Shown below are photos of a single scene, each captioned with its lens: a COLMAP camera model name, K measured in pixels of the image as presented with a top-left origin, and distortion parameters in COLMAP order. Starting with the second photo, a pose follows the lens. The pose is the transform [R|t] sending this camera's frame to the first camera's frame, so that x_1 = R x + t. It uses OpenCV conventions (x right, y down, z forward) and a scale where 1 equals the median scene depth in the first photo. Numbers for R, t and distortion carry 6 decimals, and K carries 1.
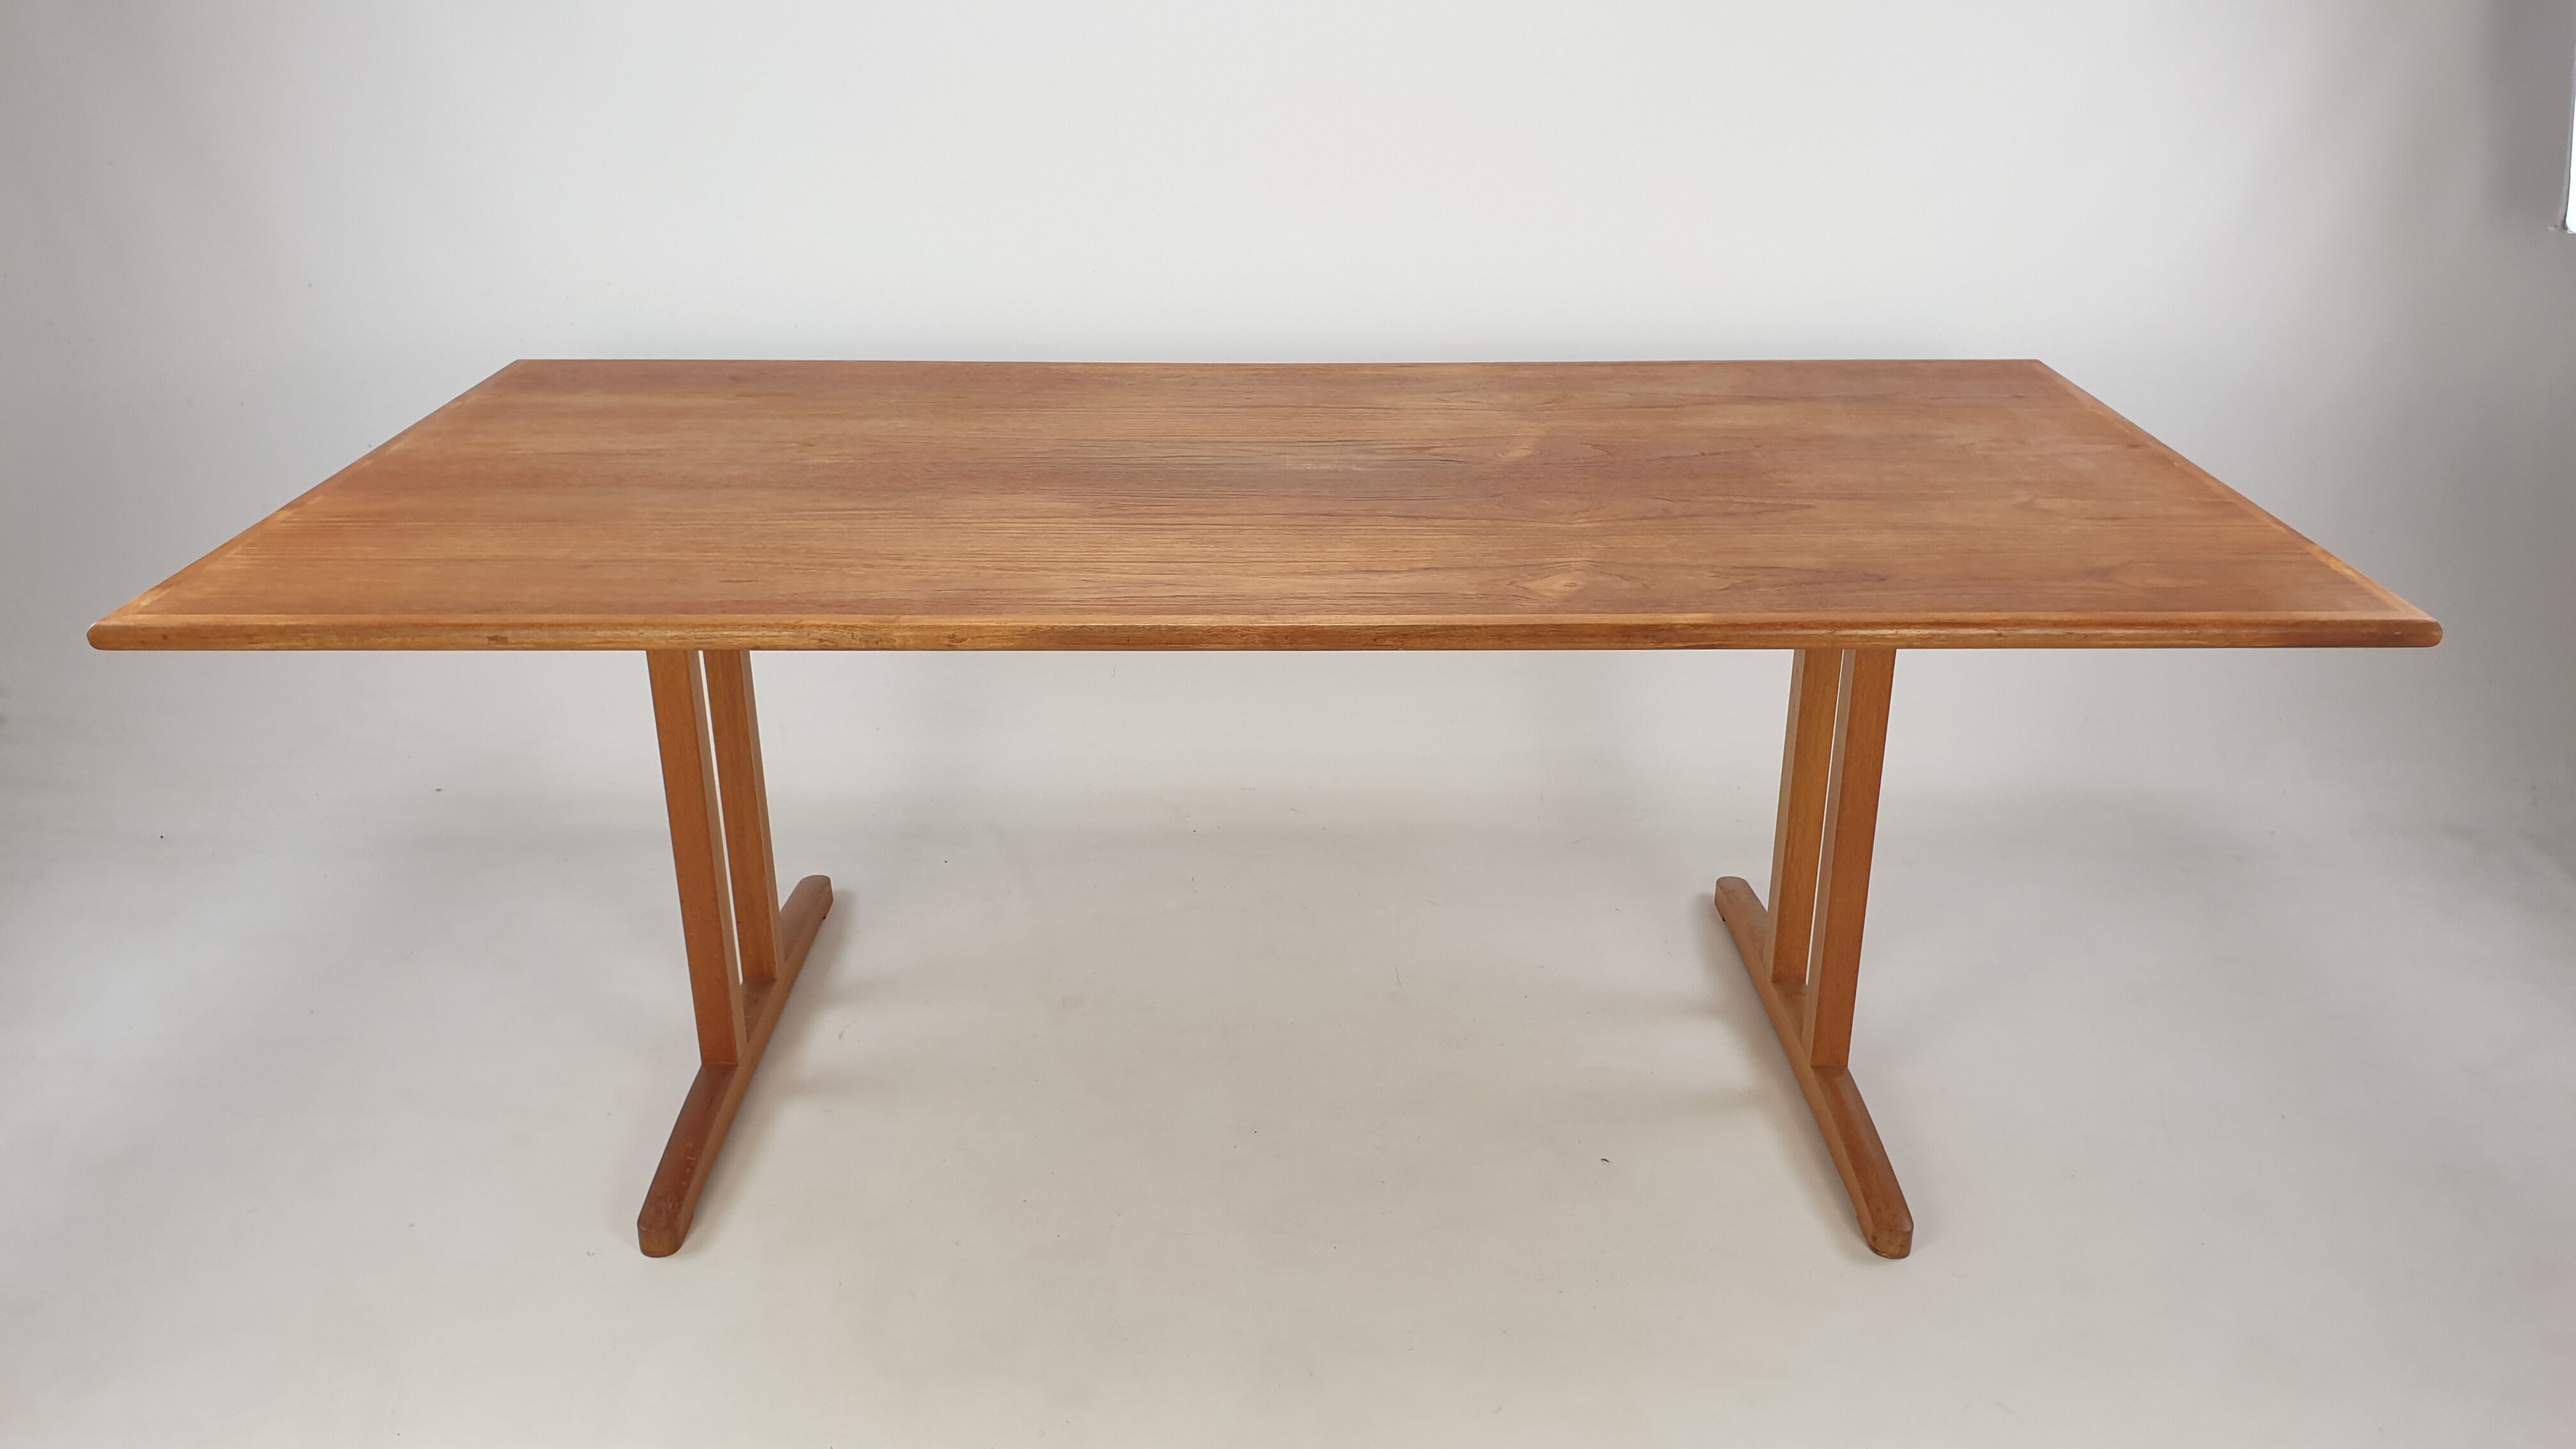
lens RADIAL K [[2011.9, 0, 1285.4], [0, 2011.9, 719.4], [0, 0, 1]] dist [0.003564, -0.004285]
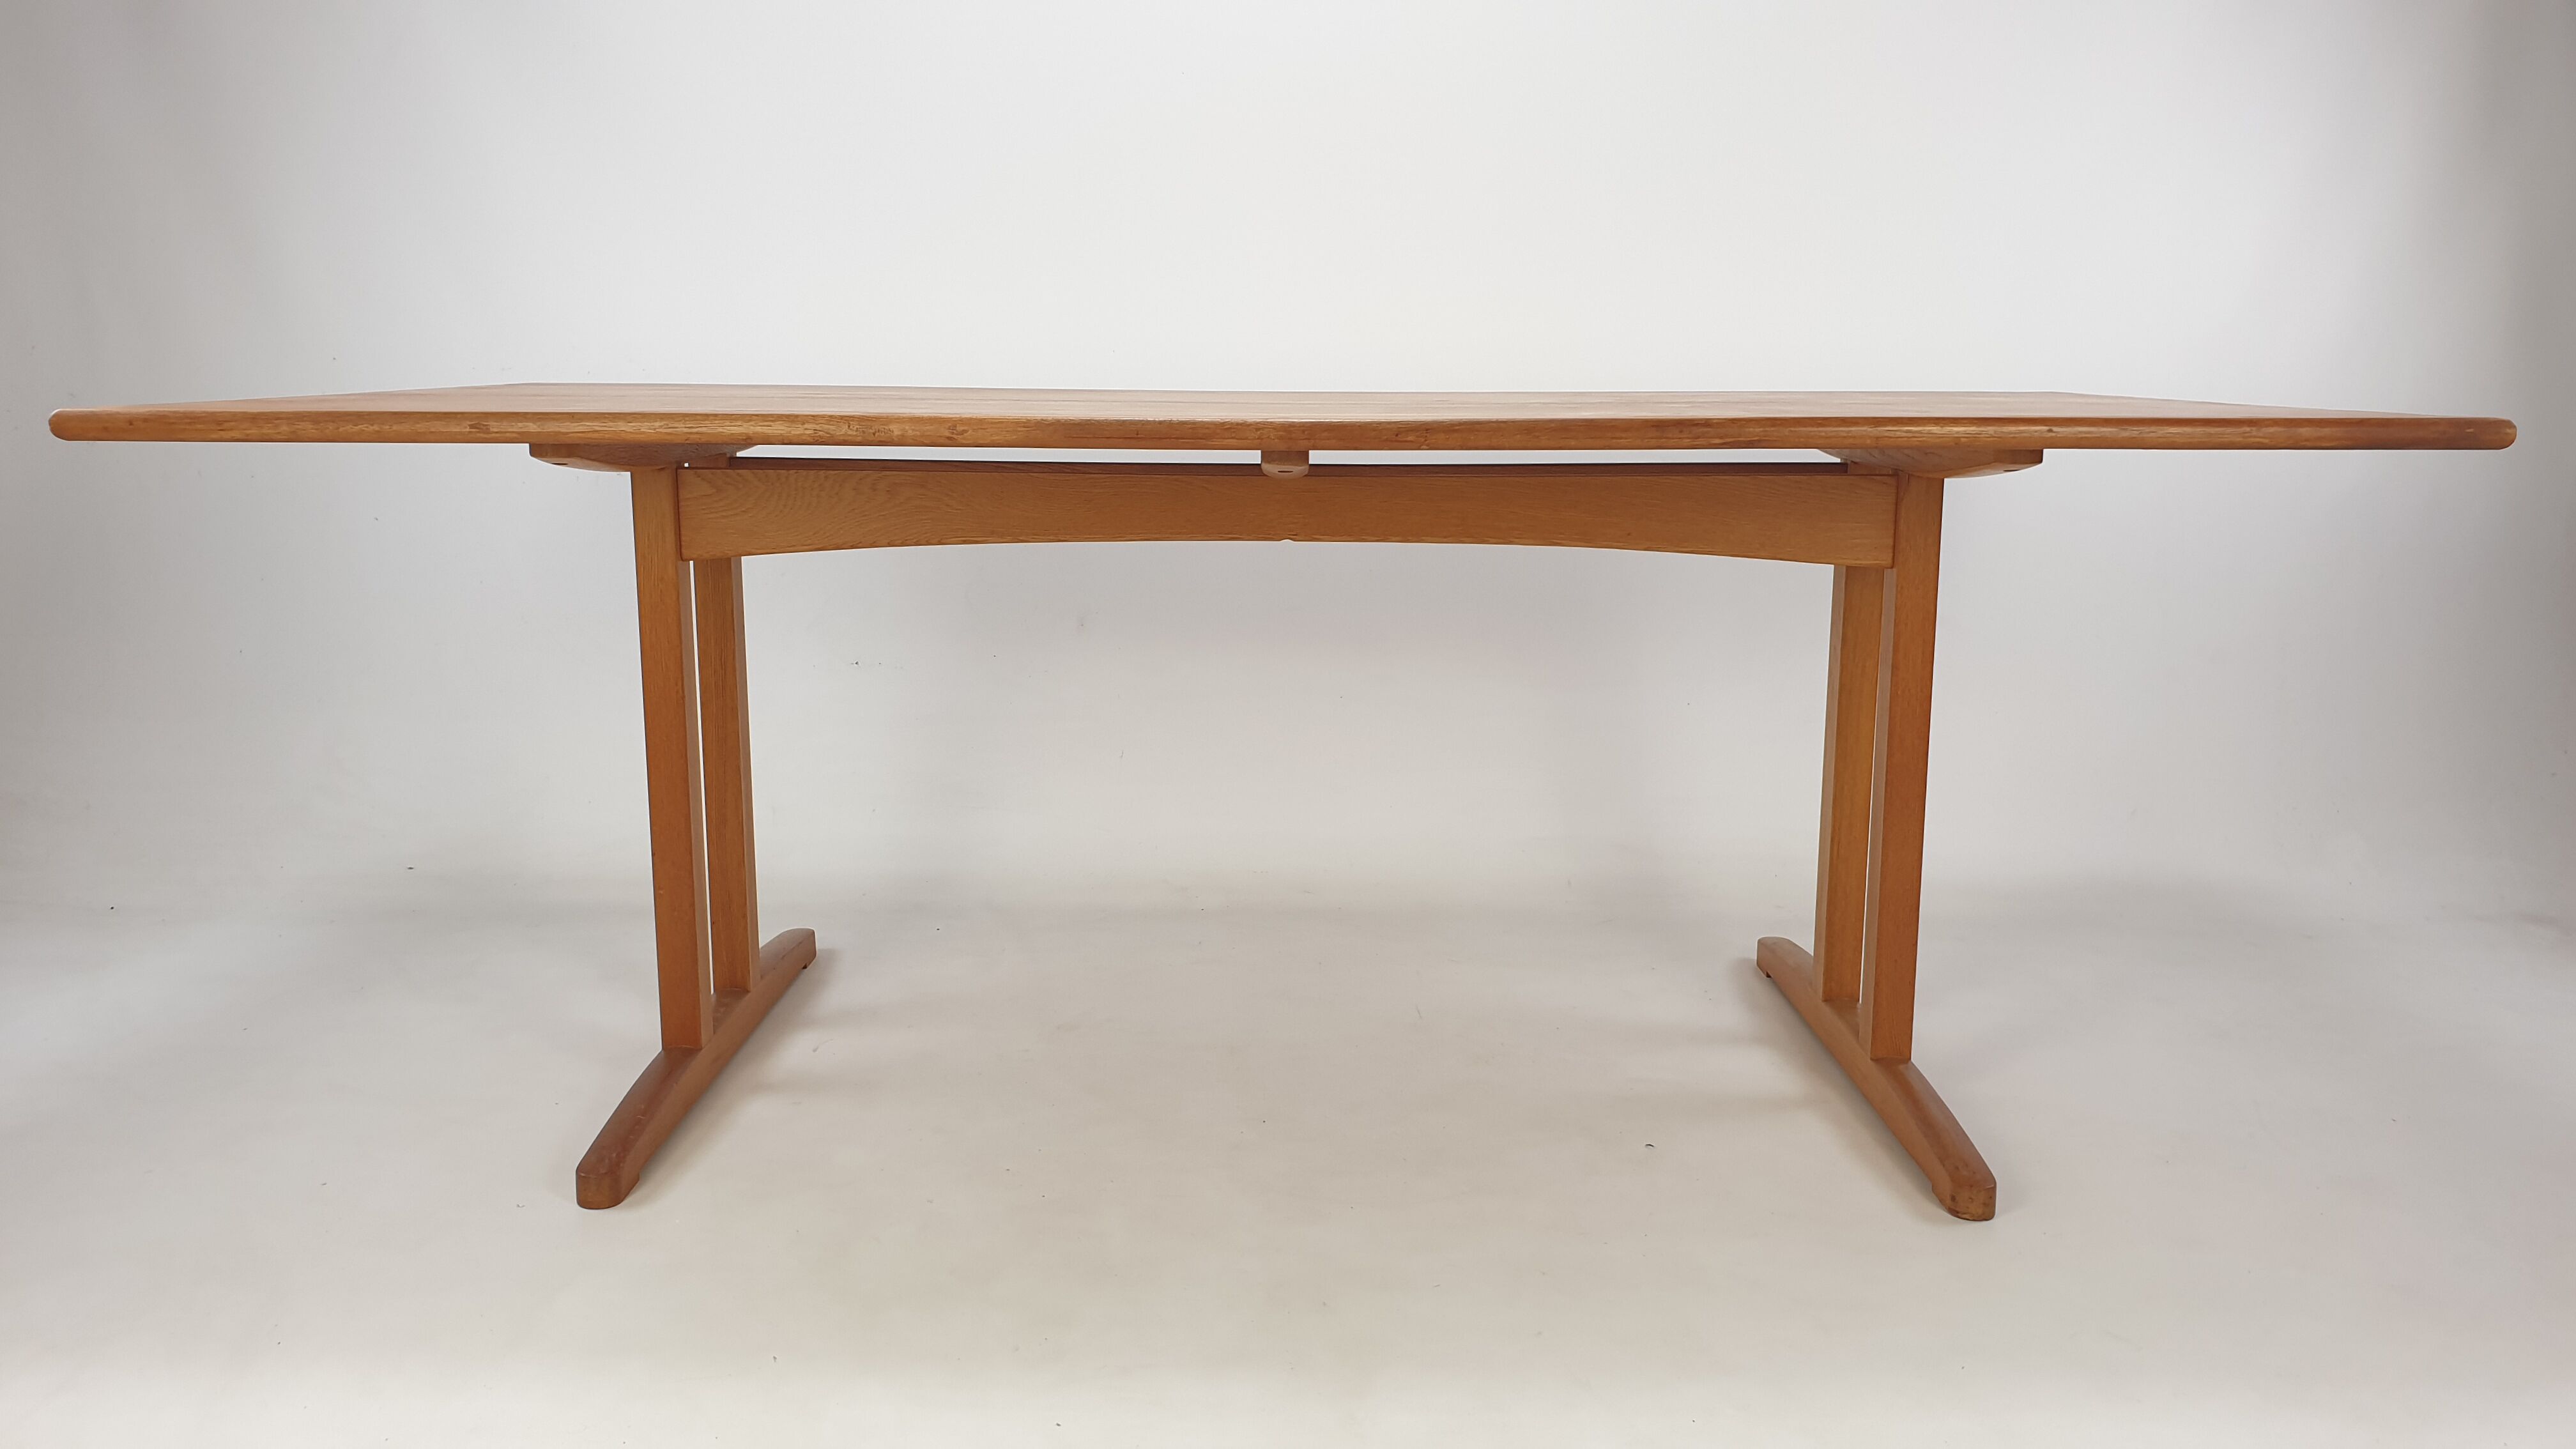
lens RADIAL K [[2018.1, 0, 1292.8], [0, 2018.1, 715.9], [0, 0, 1]] dist [-0.001348, 0.007671]
pose [[0.999964, 0.007812, -0.003255, -0.000300], [-0.008328, 0.976724, -0.214340, 0.243231], [0.001505, 0.214359, 0.976754, 0.076410]]
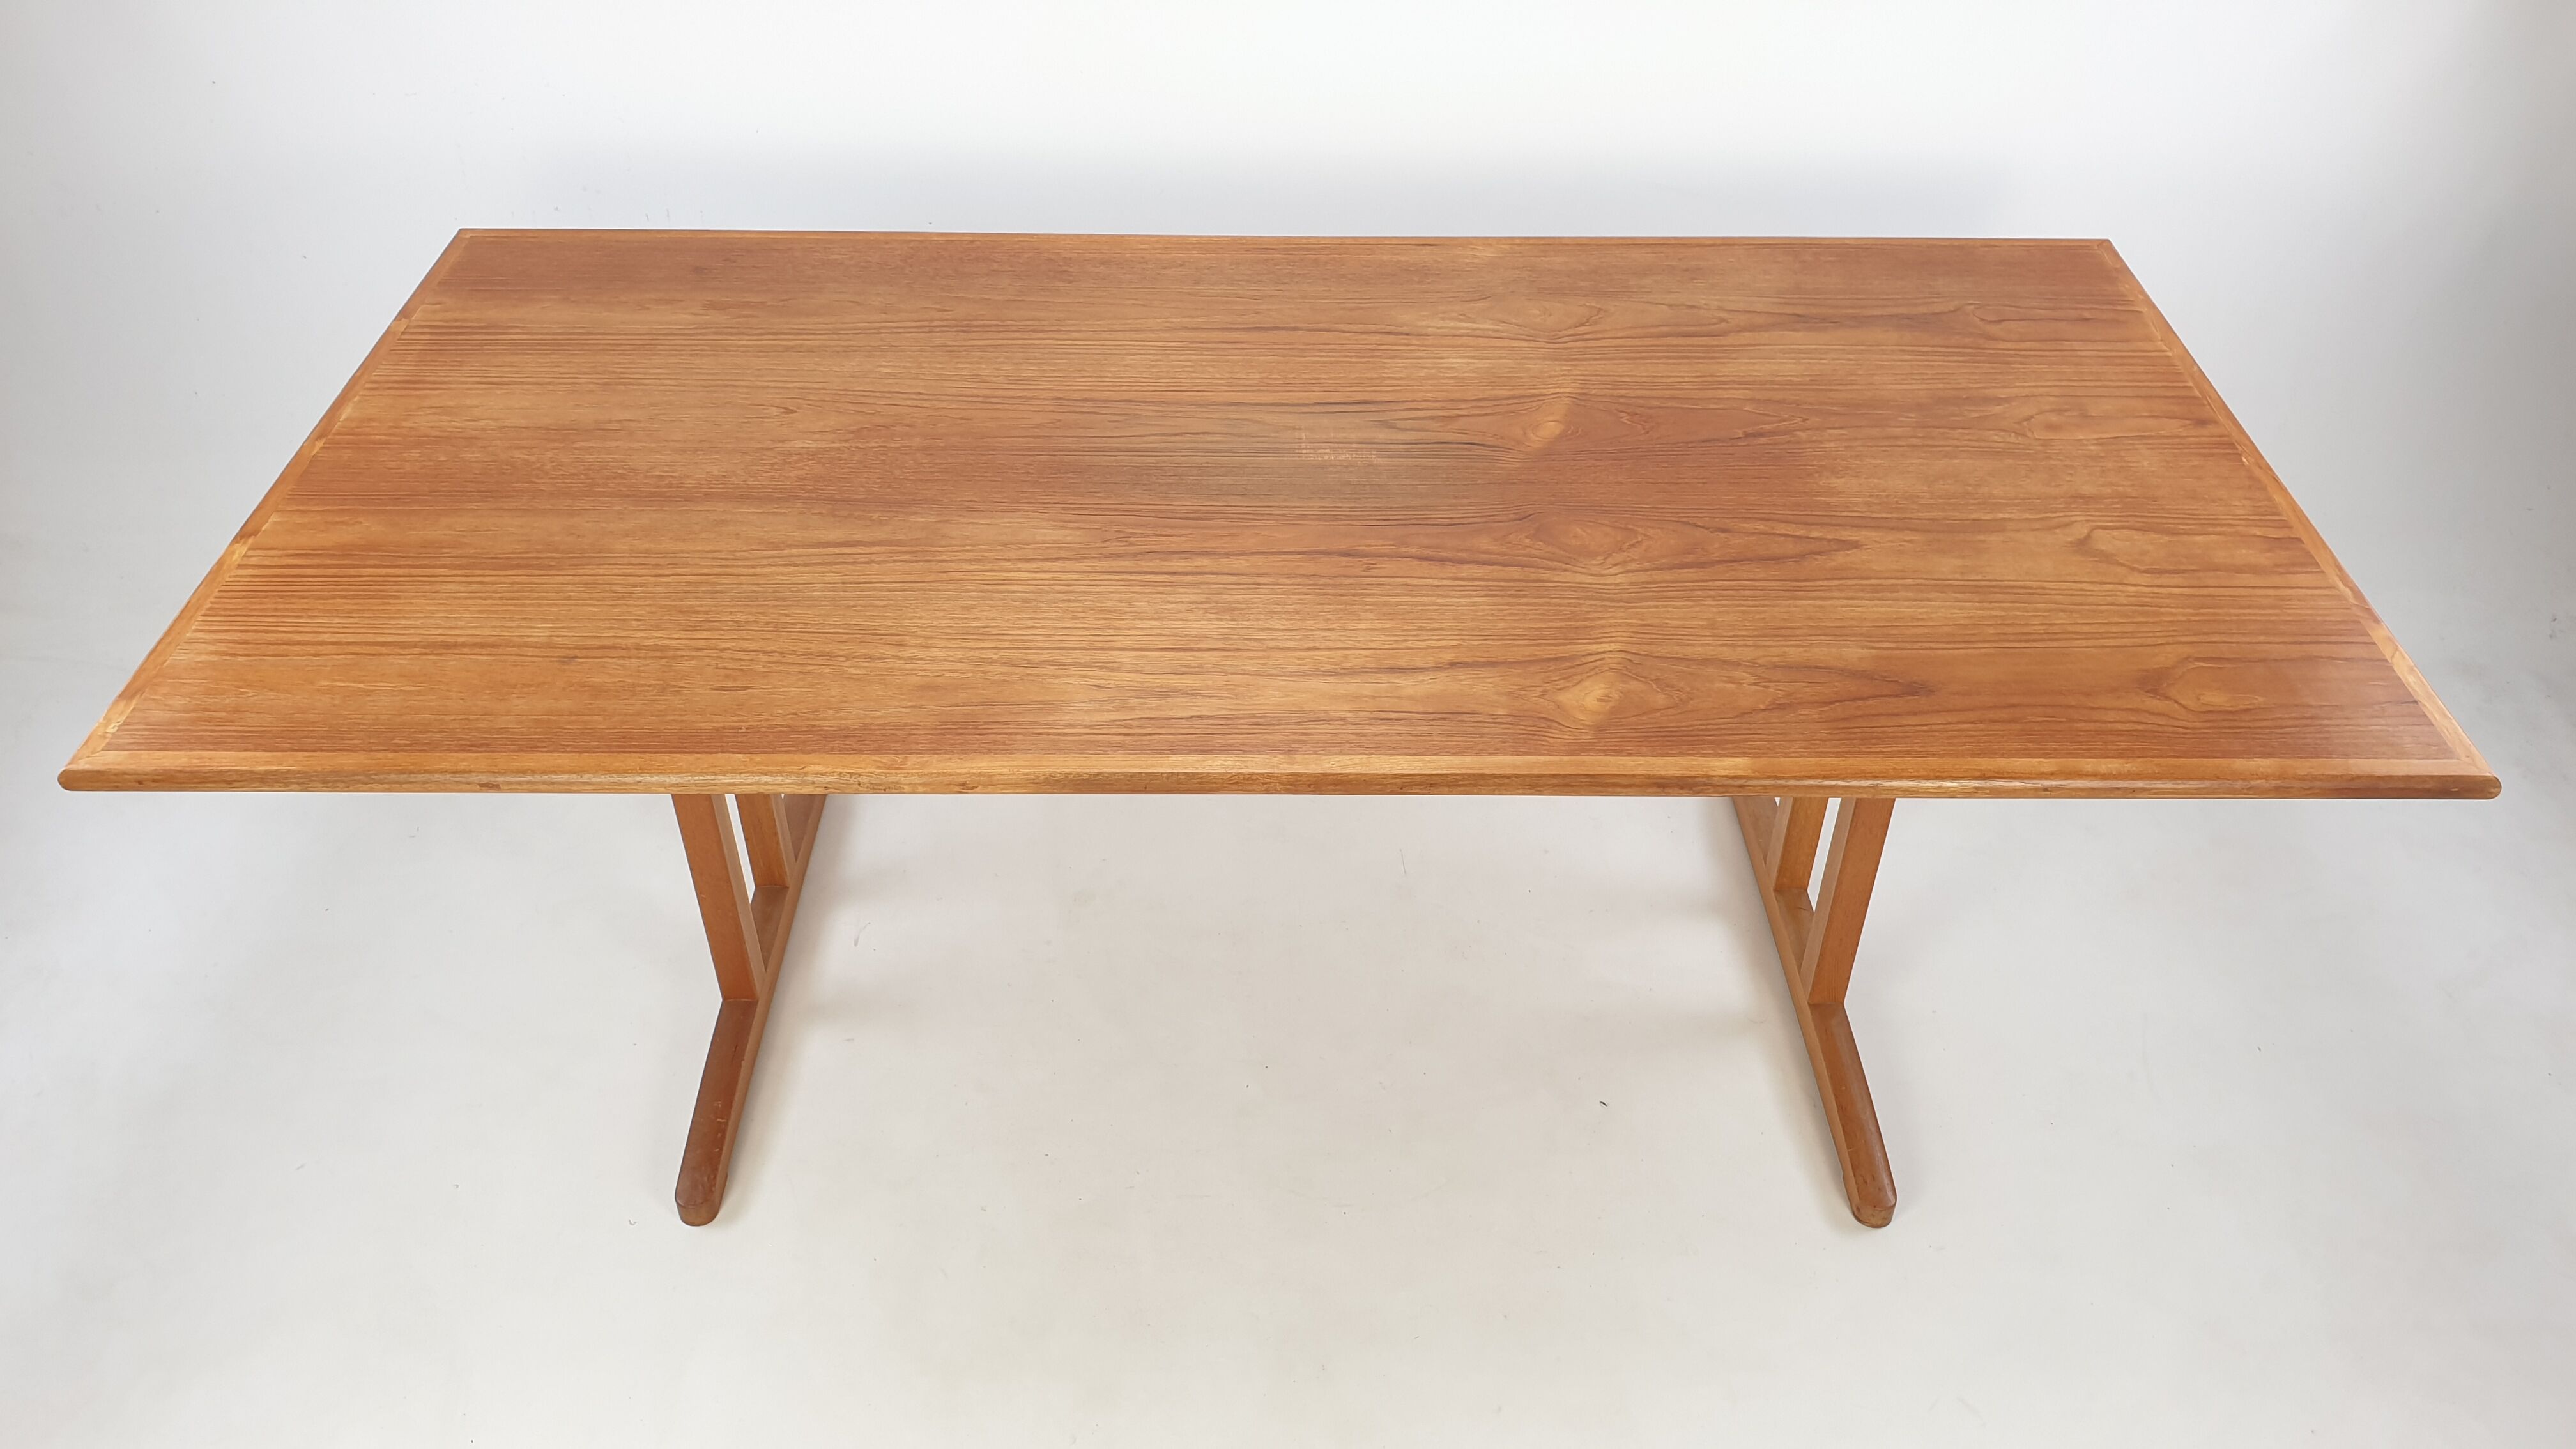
lens RADIAL K [[2009.6, 0, 1291.3], [0, 2009.6, 717.2], [0, 0, 1]] dist [0.005418, -0.006954]
pose [[0.999927, 0.001384, 0.011998, -0.016391], [-0.004685, 0.960058, 0.279761, -0.281011], [-0.011132, -0.279797, 0.959995, 0.068054]]
